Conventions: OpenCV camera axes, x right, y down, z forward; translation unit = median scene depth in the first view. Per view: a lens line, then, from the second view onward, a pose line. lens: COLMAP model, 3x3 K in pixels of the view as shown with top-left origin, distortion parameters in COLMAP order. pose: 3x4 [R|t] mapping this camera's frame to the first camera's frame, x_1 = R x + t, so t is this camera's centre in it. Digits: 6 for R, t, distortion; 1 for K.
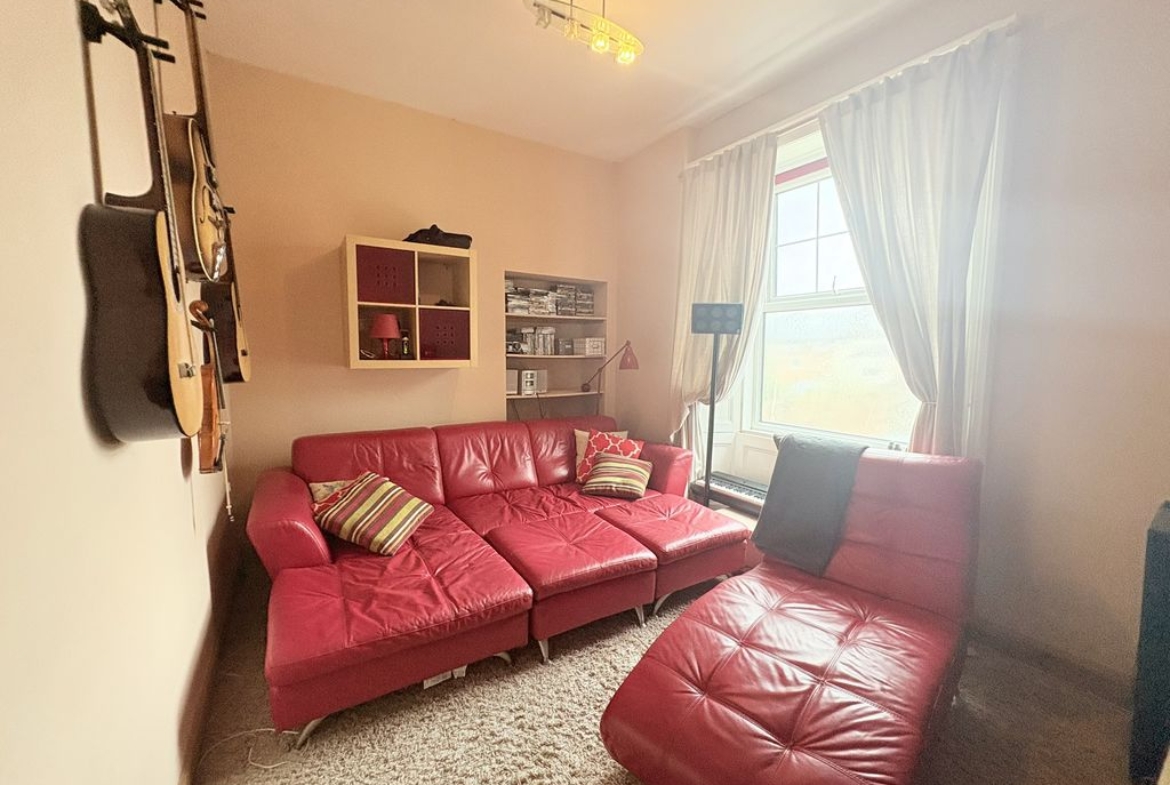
lens RADIAL K [[463.7, 0, 584.0], [0, 463.7, 393.8], [0, 0, 1]] dist [-0.001205, 0.000544]
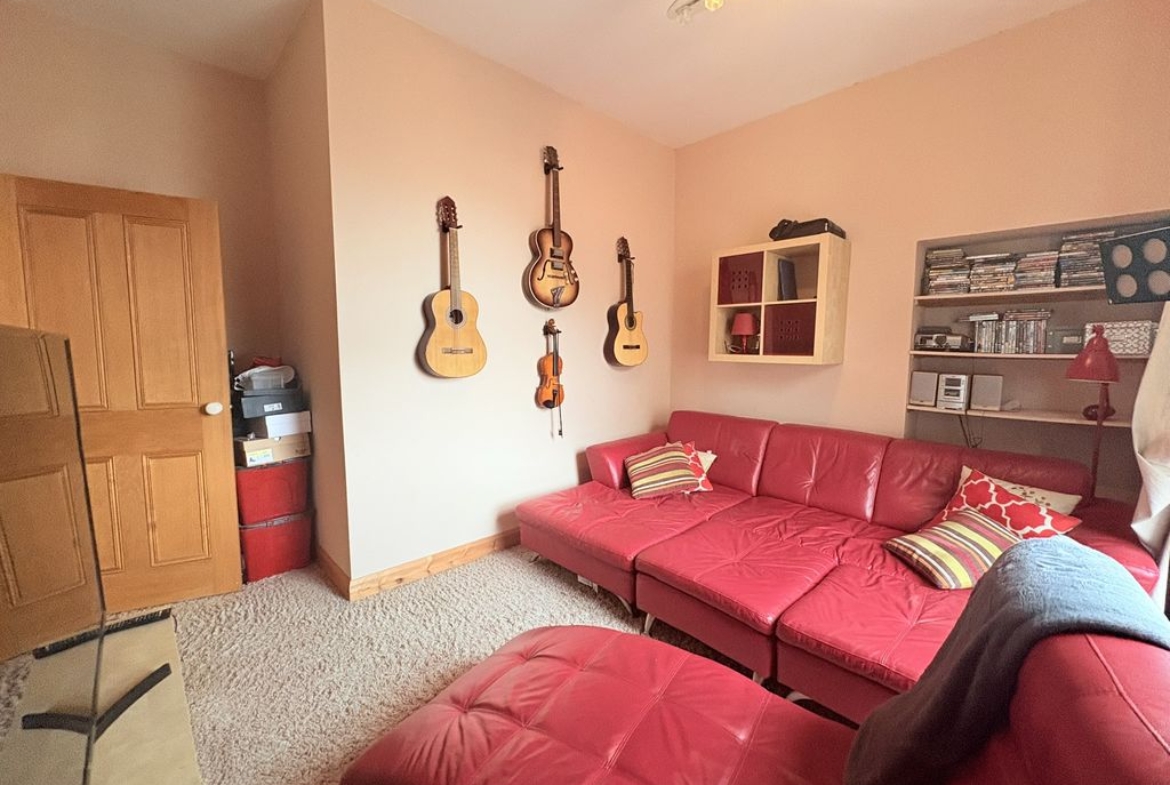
lens RADIAL K [[463.7, 0, 583.8], [0, 463.7, 391.8], [0, 0, 1]] dist [-0.001205, 0.000544]
pose [[0.205207, 0.092397, -0.974347, 0.581043], [-0.096028, 0.992631, 0.073907, -0.028272], [0.973996, 0.078399, 0.212568, 0.388288]]
